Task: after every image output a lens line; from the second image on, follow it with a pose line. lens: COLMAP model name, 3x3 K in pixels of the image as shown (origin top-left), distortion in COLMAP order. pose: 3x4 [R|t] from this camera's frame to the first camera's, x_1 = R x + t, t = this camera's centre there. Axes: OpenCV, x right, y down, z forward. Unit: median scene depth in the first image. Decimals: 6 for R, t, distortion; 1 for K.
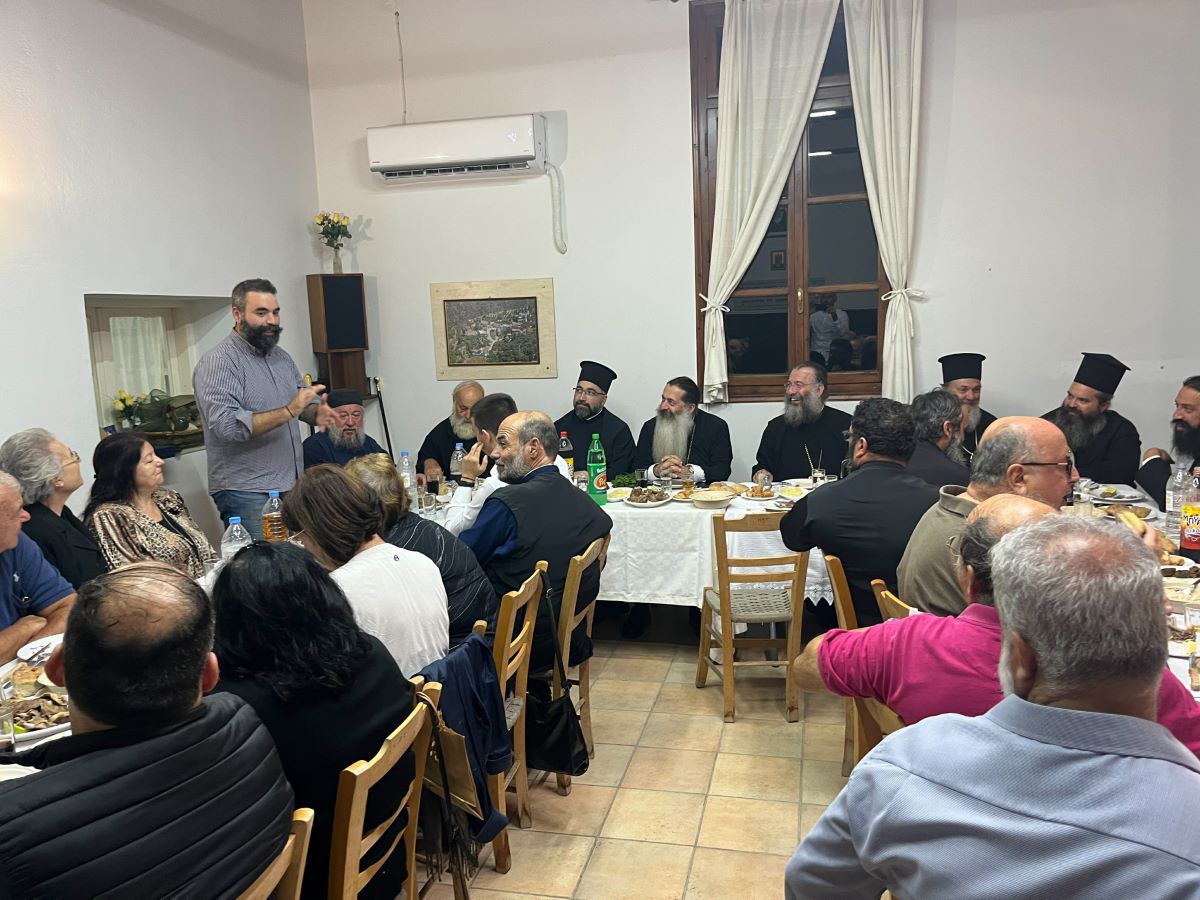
lens RADIAL K [[909.9, 0, 601.6], [0, 909.9, 470.3], [0, 0, 1]] dist [0.068910, -0.060731]
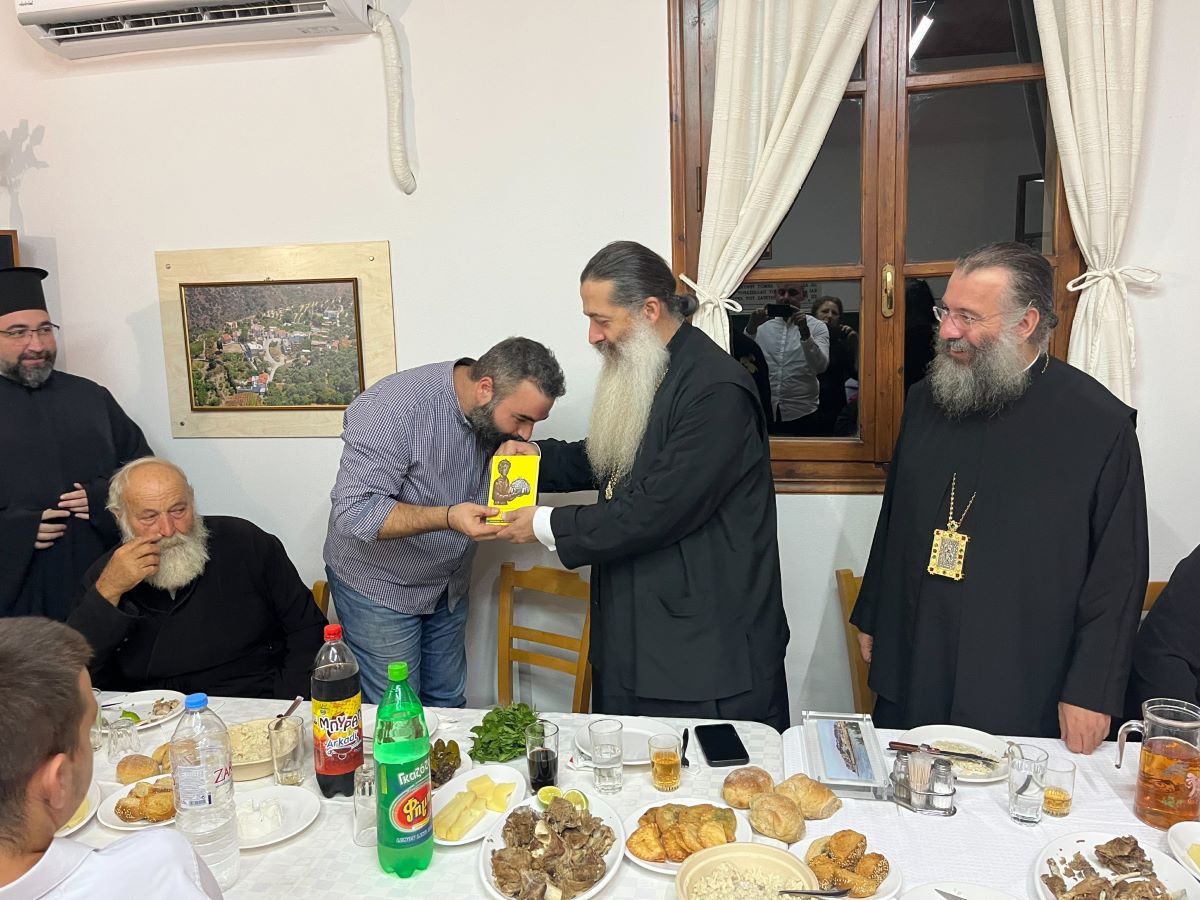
lens RADIAL K [[867.9, 0, 603.3], [0, 867.9, 436.2], [0, 0, 1]] dist [0.086231, -0.098319]
pose [[0.998548, 0.004042, 0.053724, 0.040101], [-0.001763, 0.999099, -0.042403, -0.085902], [-0.053847, 0.042247, 0.997655, 0.533261]]
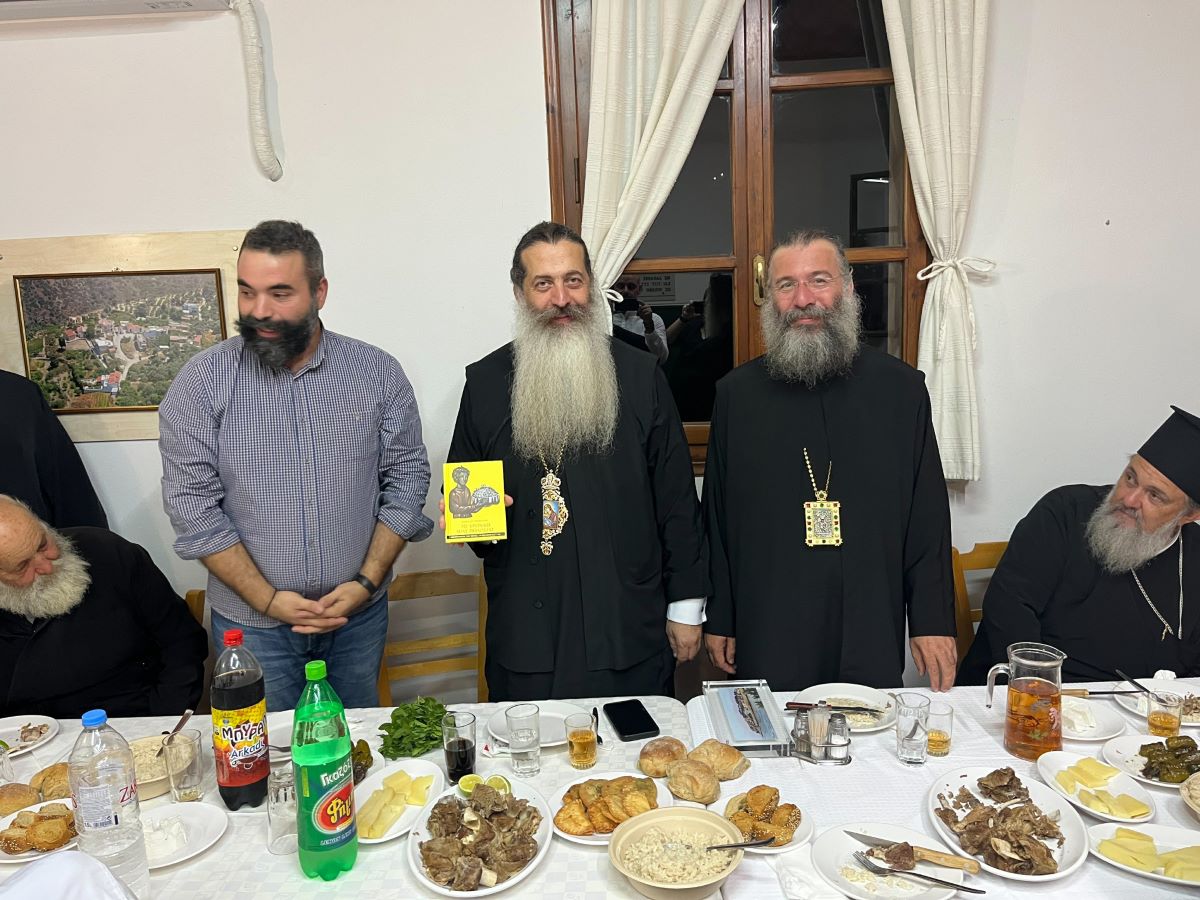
lens RADIAL K [[868.1, 0, 601.0], [0, 868.1, 437.5], [0, 0, 1]] dist [0.086149, -0.096267]
pose [[0.975947, -0.029689, 0.215977, 0.021624], [0.037470, 0.998785, -0.032020, -0.083072], [-0.214764, 0.039342, 0.975873, 0.531453]]
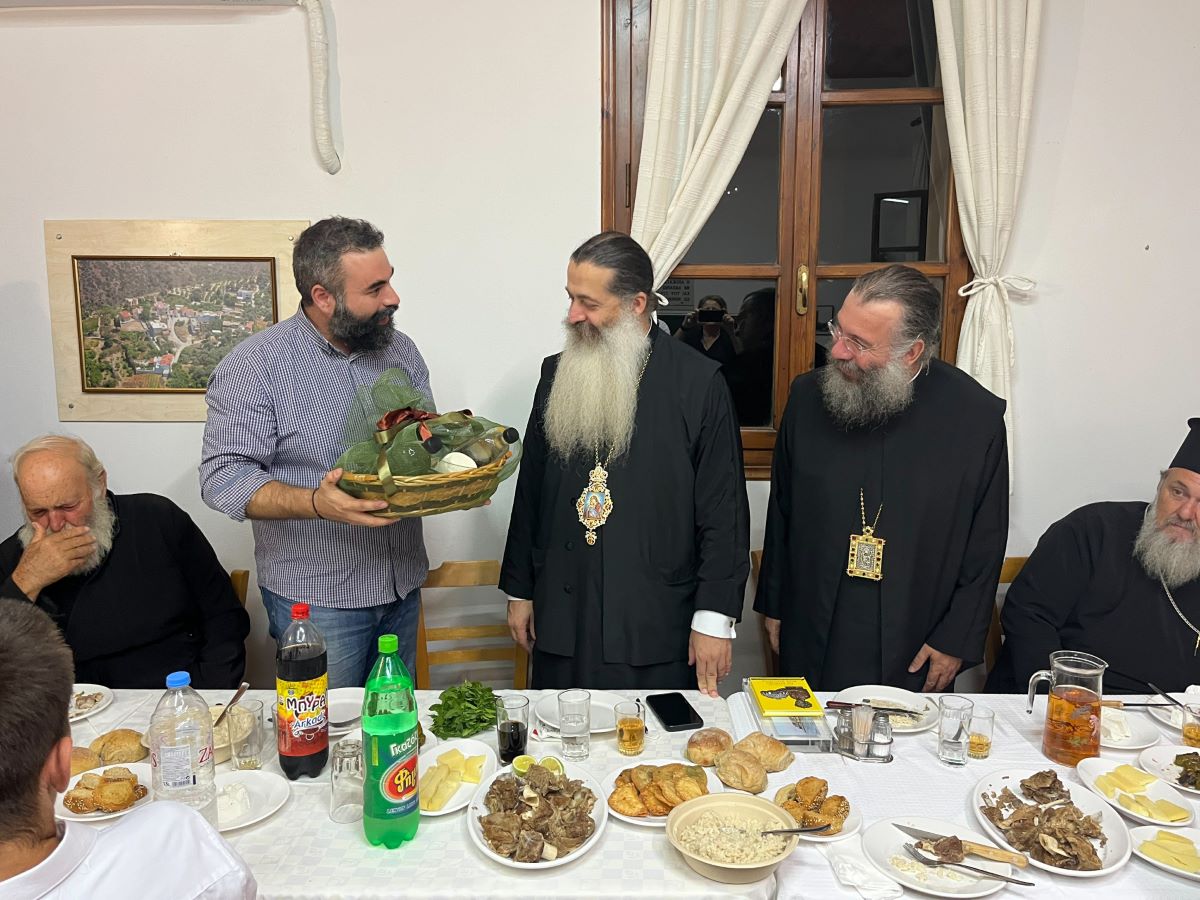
lens RADIAL K [[867.9, 0, 603.3], [0, 867.9, 436.2], [0, 0, 1]] dist [0.086231, -0.098319]
pose [[0.976840, 0.012932, 0.213578, 0.000660], [-0.003873, 0.999077, -0.042776, -0.078361], [-0.213934, 0.040958, 0.975989, 0.527708]]
